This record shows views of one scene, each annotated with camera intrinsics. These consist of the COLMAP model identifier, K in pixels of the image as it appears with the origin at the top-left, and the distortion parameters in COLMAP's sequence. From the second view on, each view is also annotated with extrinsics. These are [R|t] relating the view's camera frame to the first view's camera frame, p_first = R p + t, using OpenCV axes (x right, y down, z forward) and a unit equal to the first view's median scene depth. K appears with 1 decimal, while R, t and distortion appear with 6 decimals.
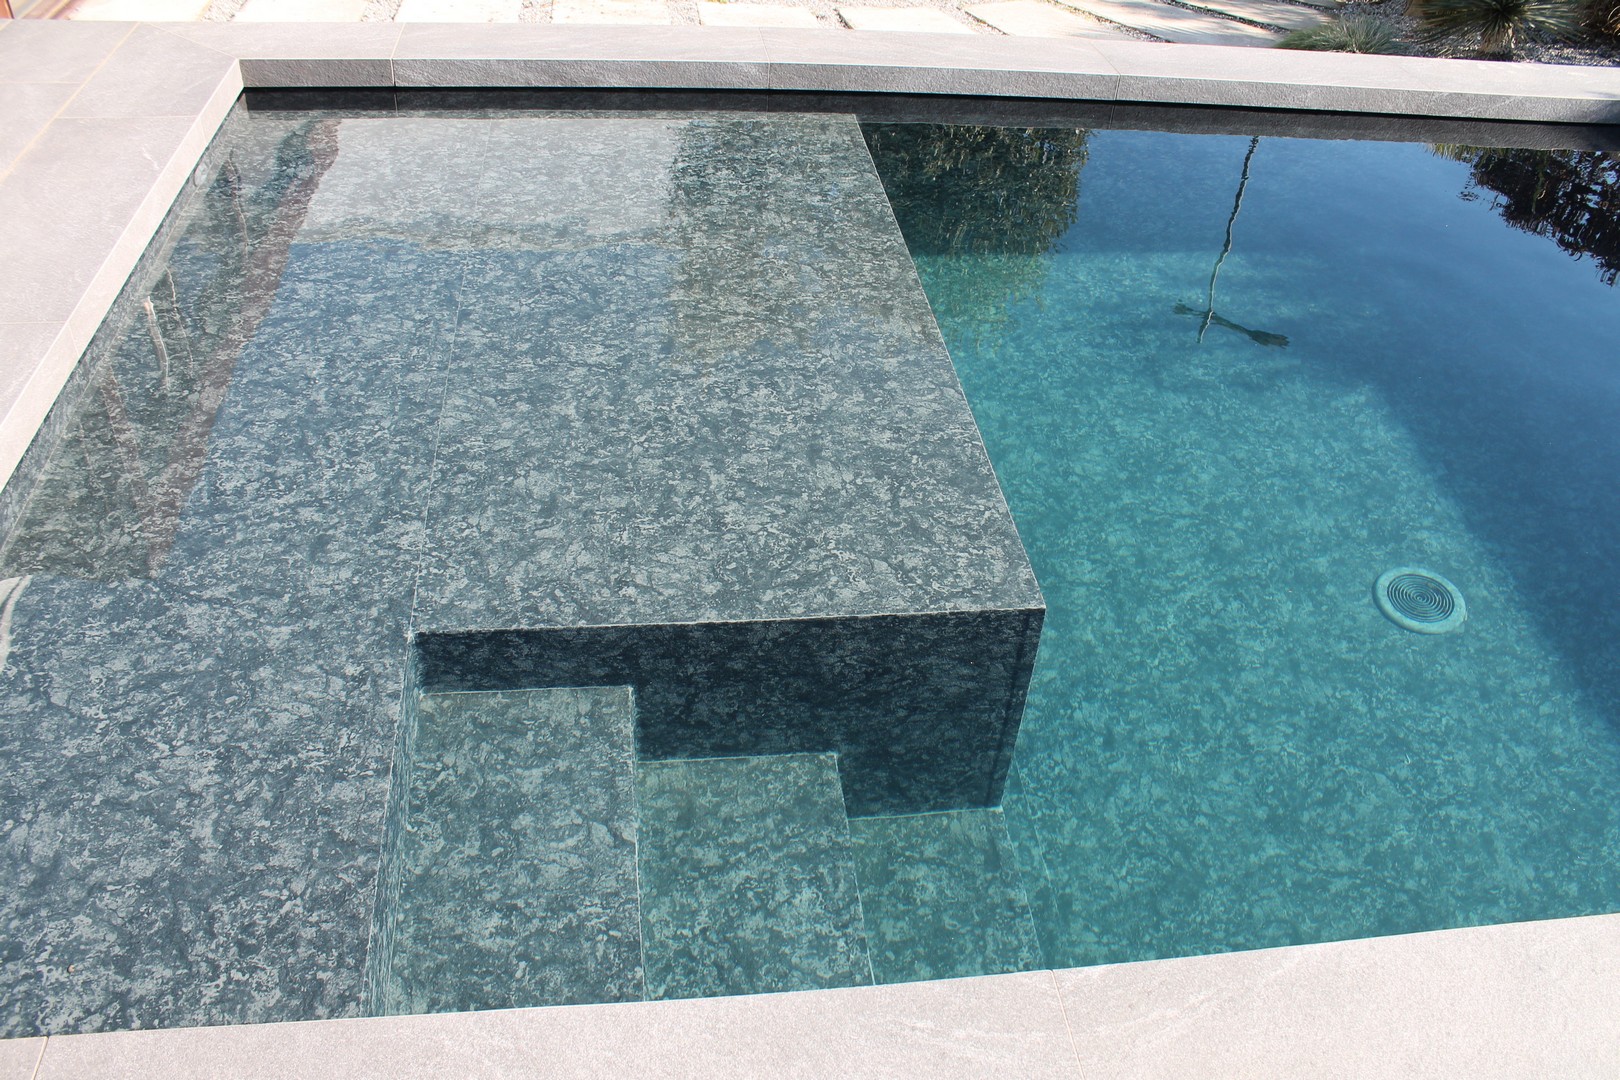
lens RADIAL K [[1381.1, 0, 850.6], [0, 1381.1, 535.1], [0, 0, 1]] dist [-0.143516, 0.129510]
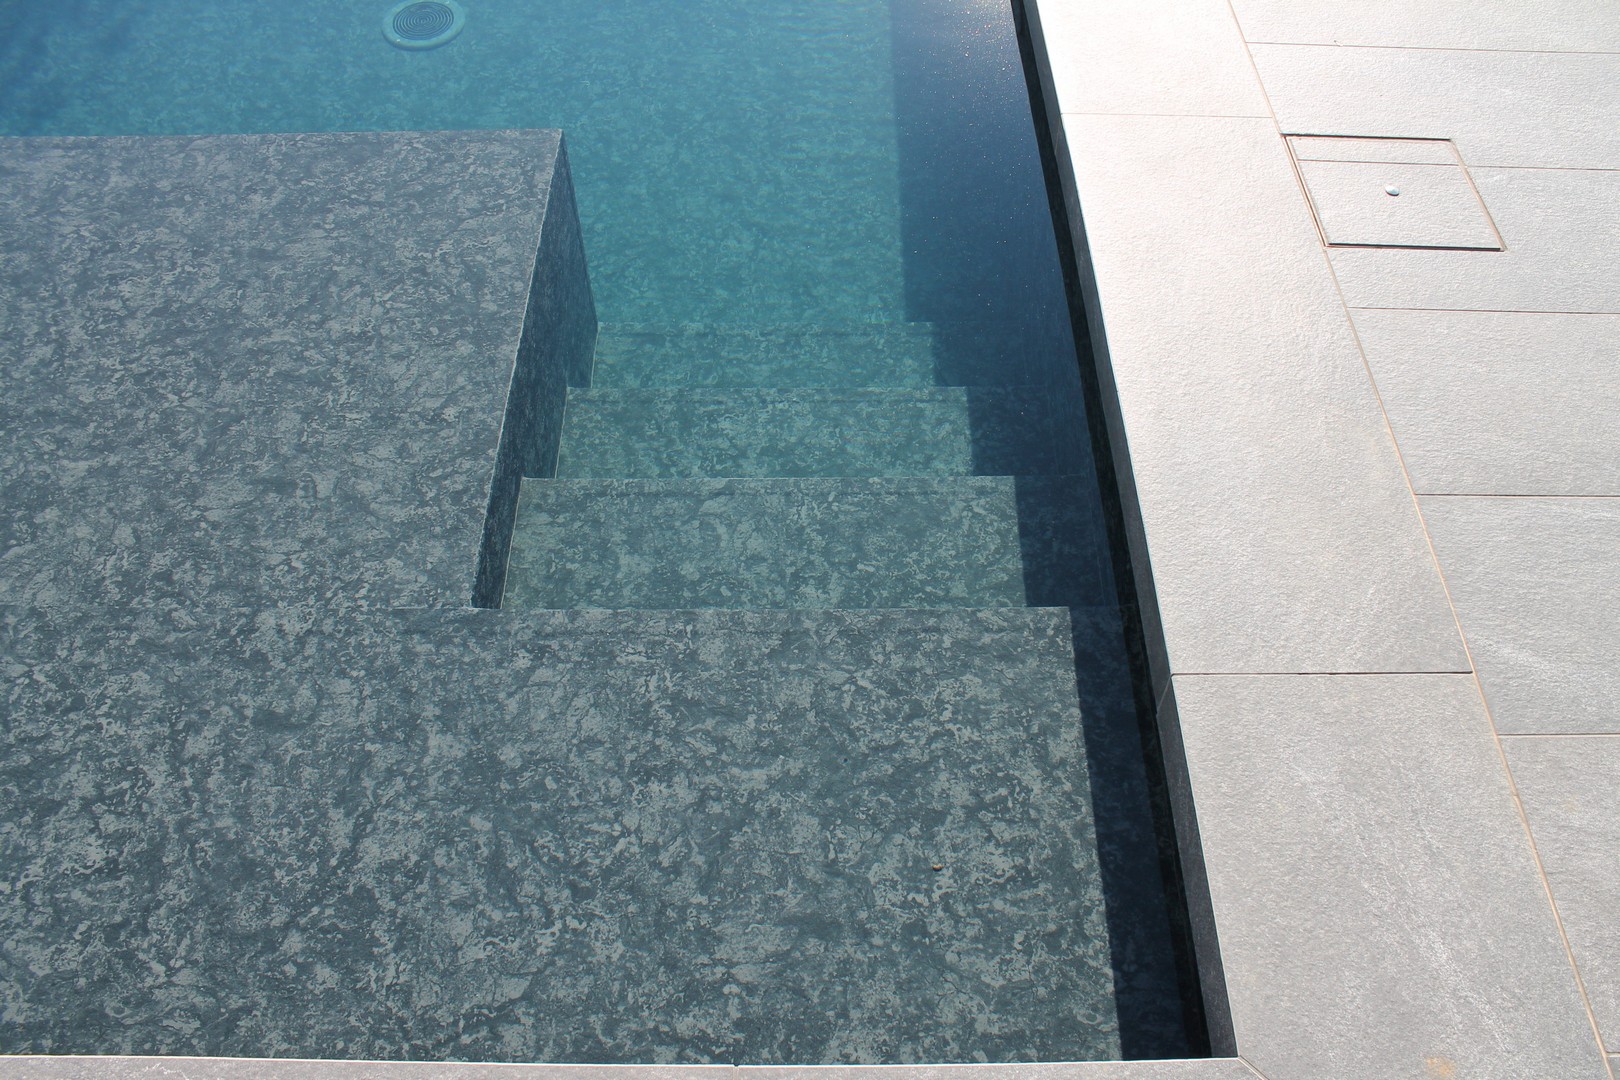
lens RADIAL K [[1381.1, 0, 802.3], [0, 1381.1, 523.7], [0, 0, 1]] dist [-0.143516, 0.129510]
pose [[0.134182, -0.819330, 0.557400, -0.704585], [0.627676, 0.505535, 0.591994, -0.313968], [-0.766824, 0.270432, 0.582107, 0.342623]]
